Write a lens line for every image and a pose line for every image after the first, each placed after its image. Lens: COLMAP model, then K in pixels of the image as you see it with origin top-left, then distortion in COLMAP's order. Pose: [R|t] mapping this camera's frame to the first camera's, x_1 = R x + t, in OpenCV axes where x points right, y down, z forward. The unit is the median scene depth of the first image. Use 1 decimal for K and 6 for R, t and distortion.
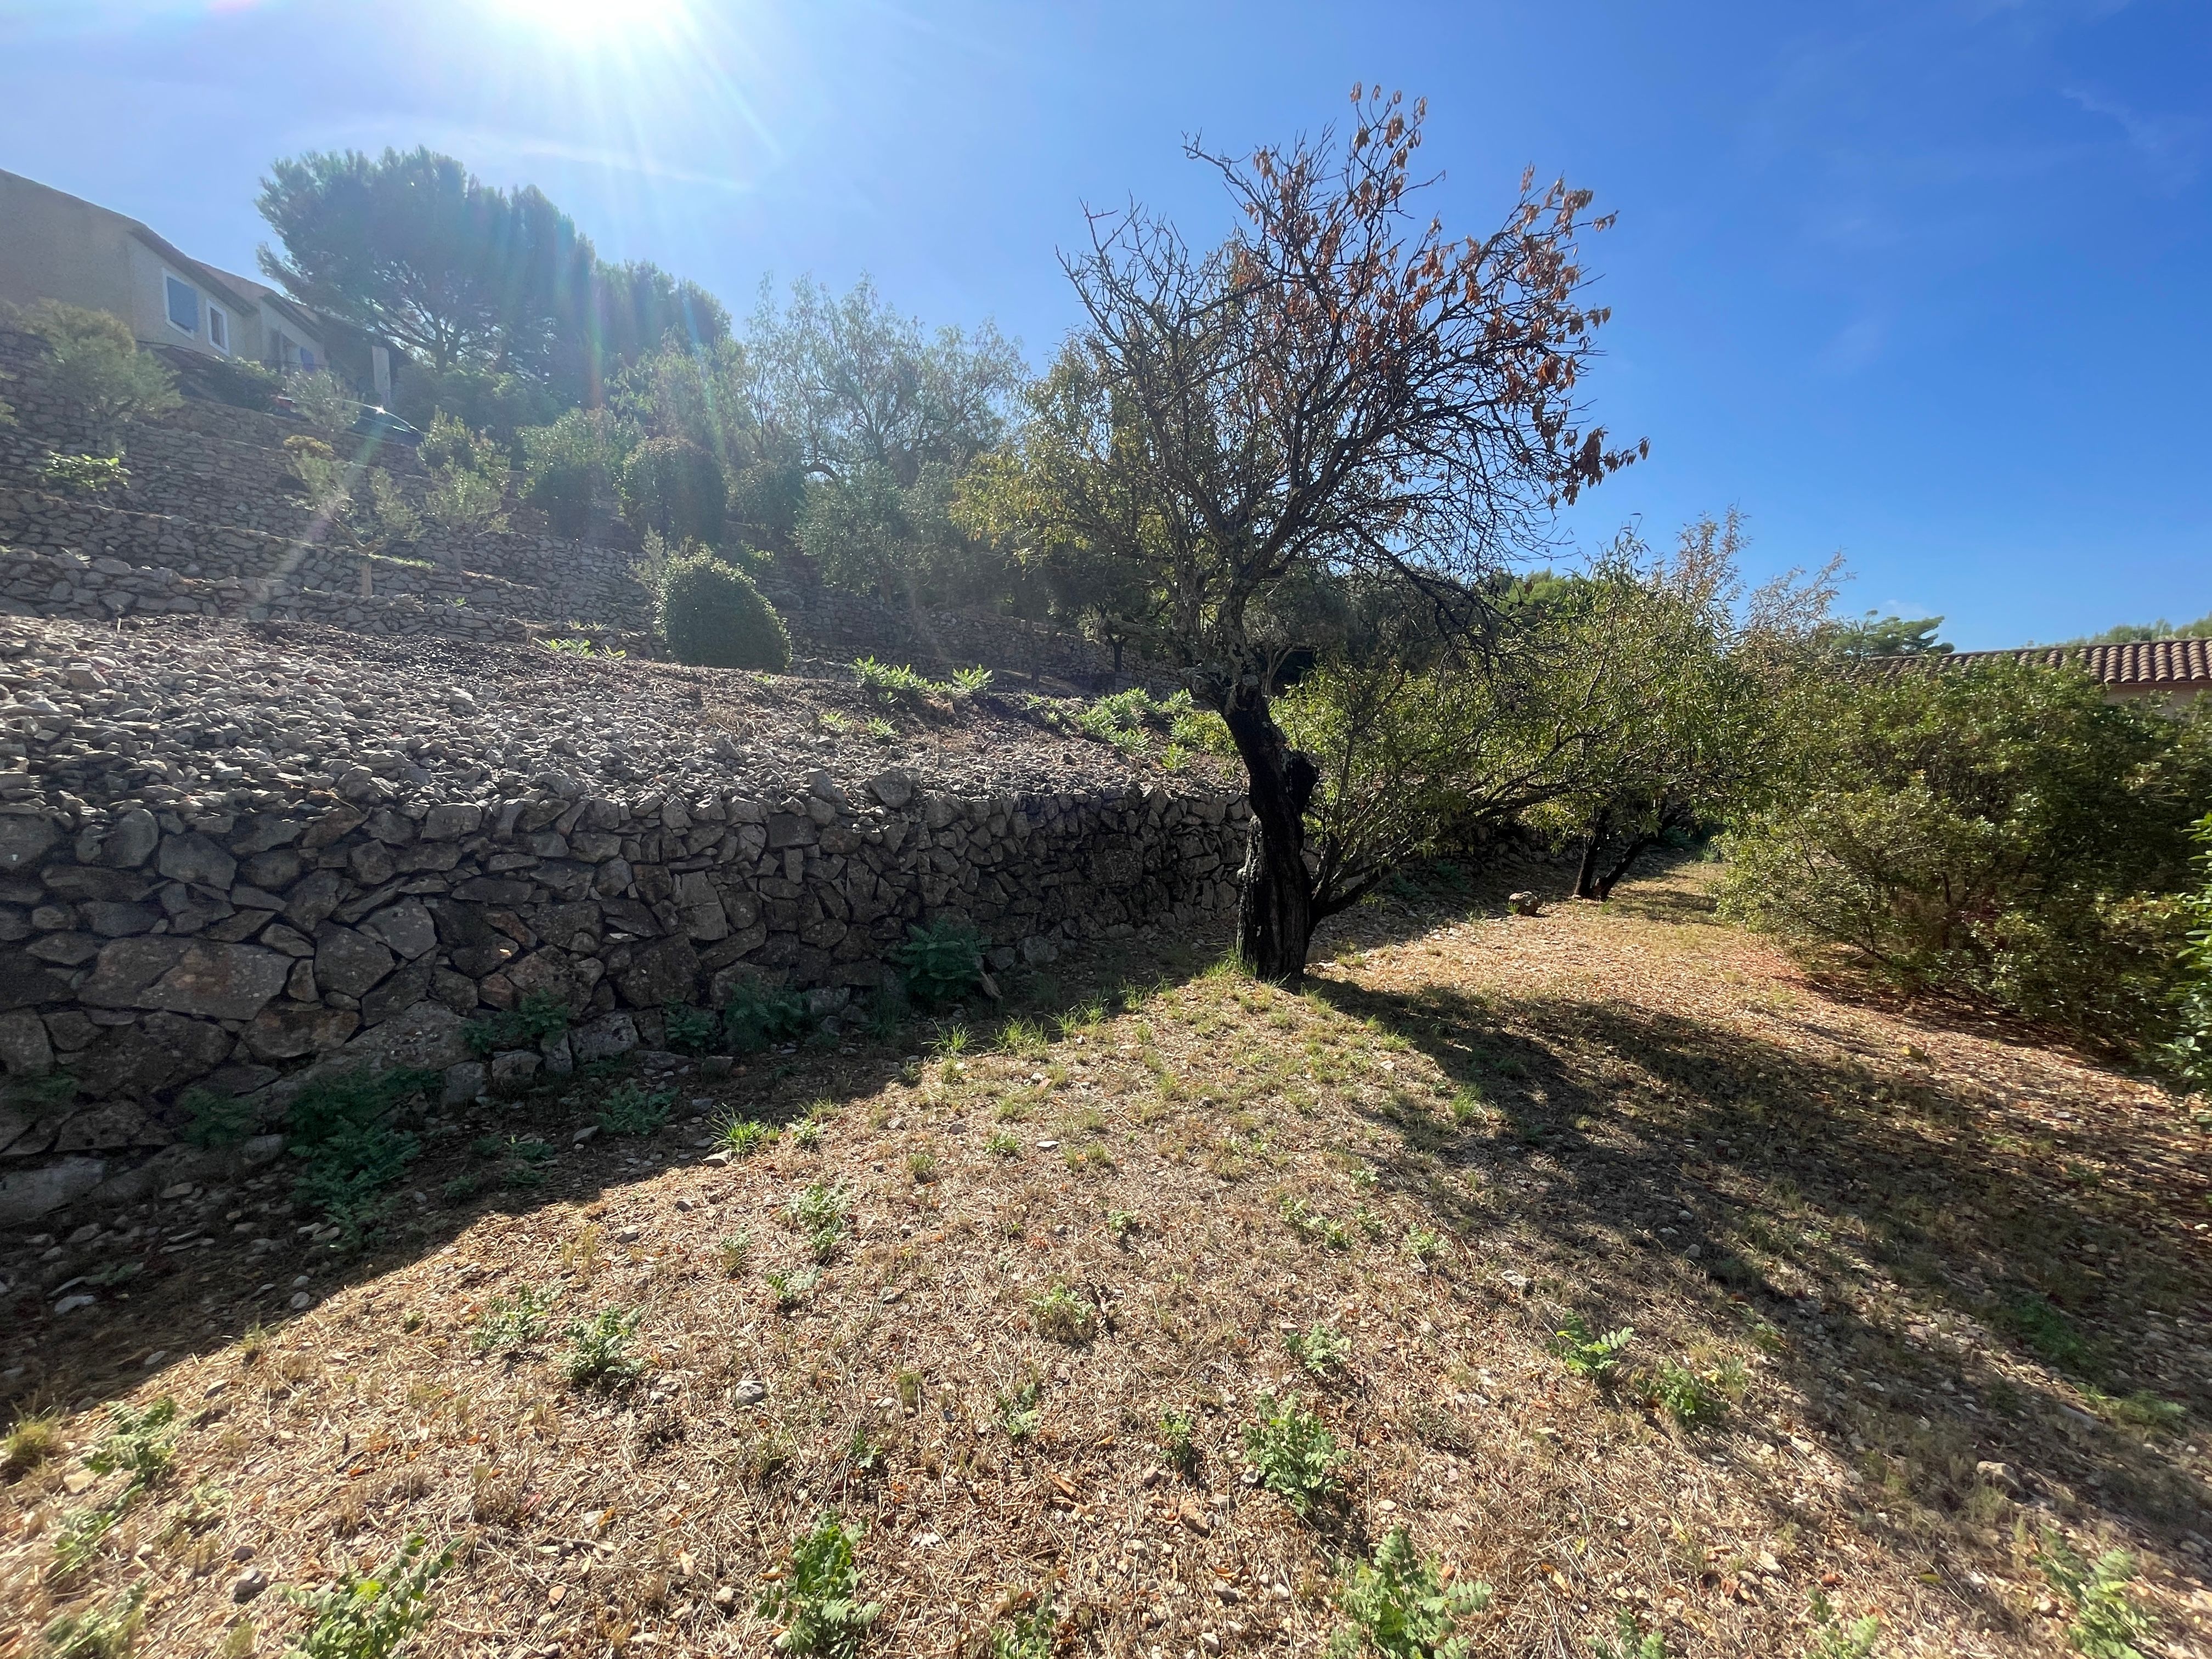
lens RADIAL K [[903.0, 0, 1099.0], [0, 903.0, 819.7], [0, 0, 1]] dist [-0.001606, -0.000013]
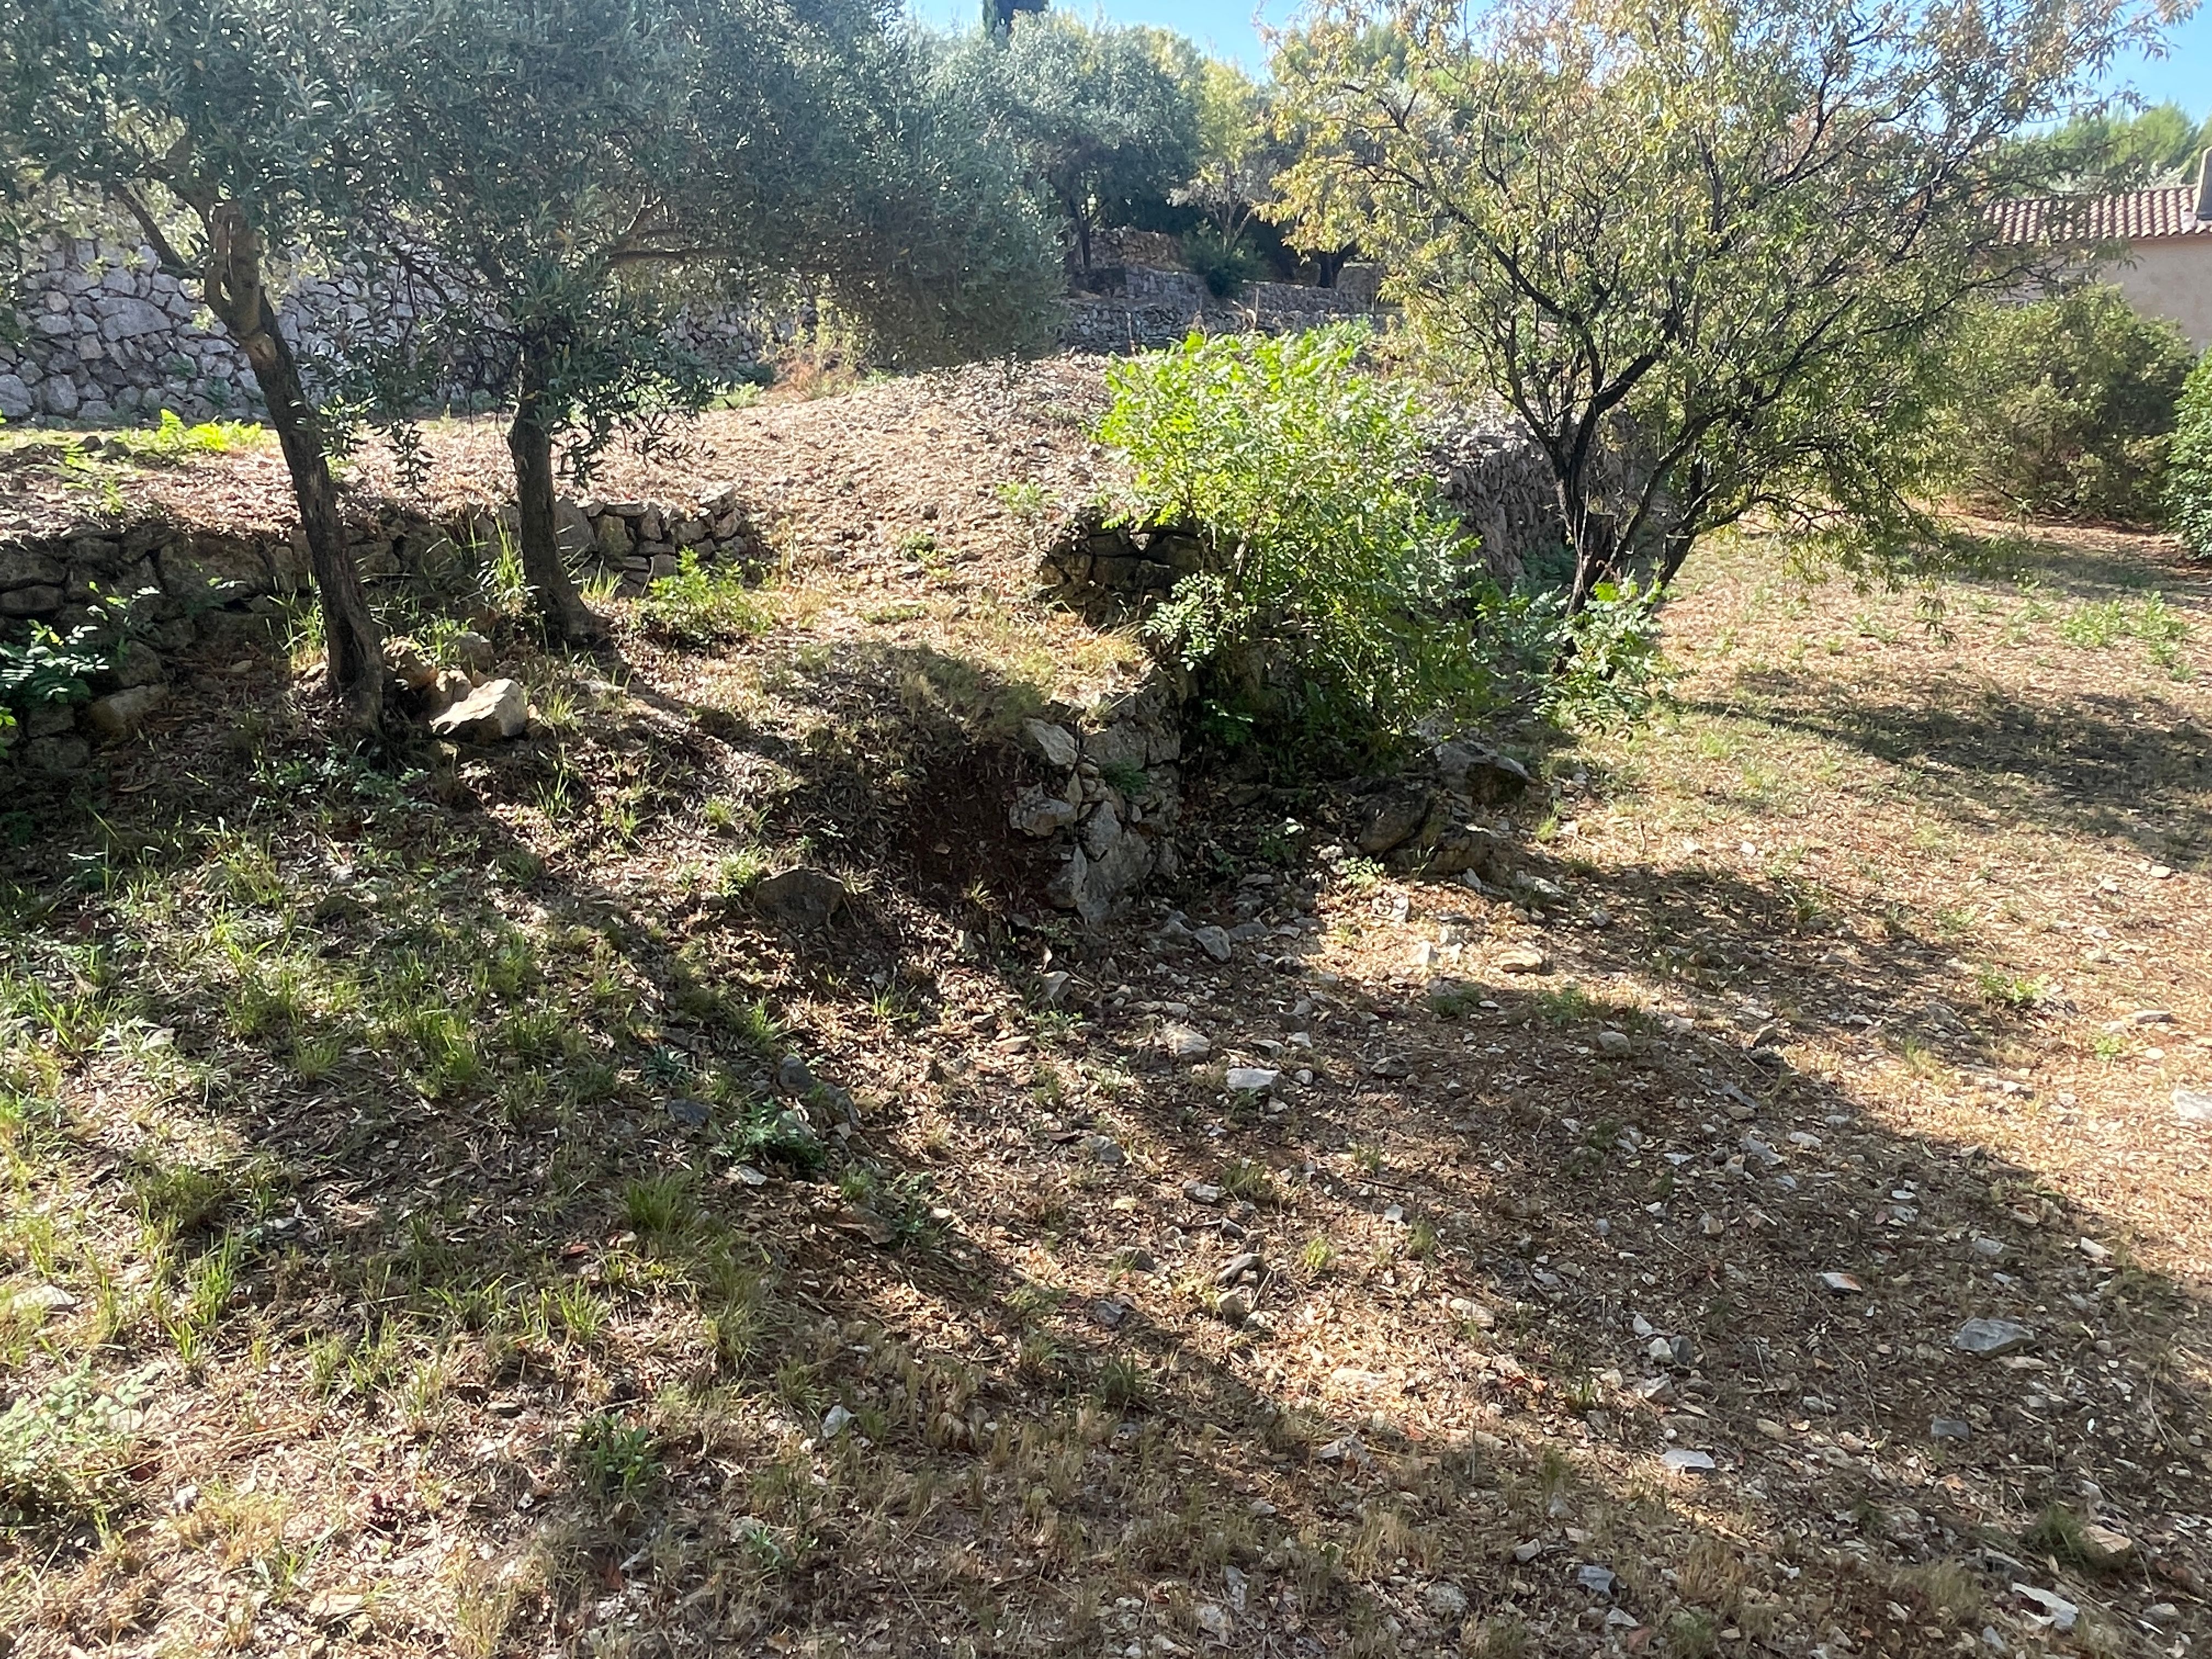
lens RADIAL K [[1476.0, 0, 1127.4], [0, 1476.0, 822.9], [0, 0, 1]] dist [0.004581, -0.004544]
pose [[0.952357, -0.132046, 0.274919, -1.631278], [0.065322, 0.968809, 0.239044, -0.012271], [-0.297909, -0.209697, 0.931277, -1.261478]]
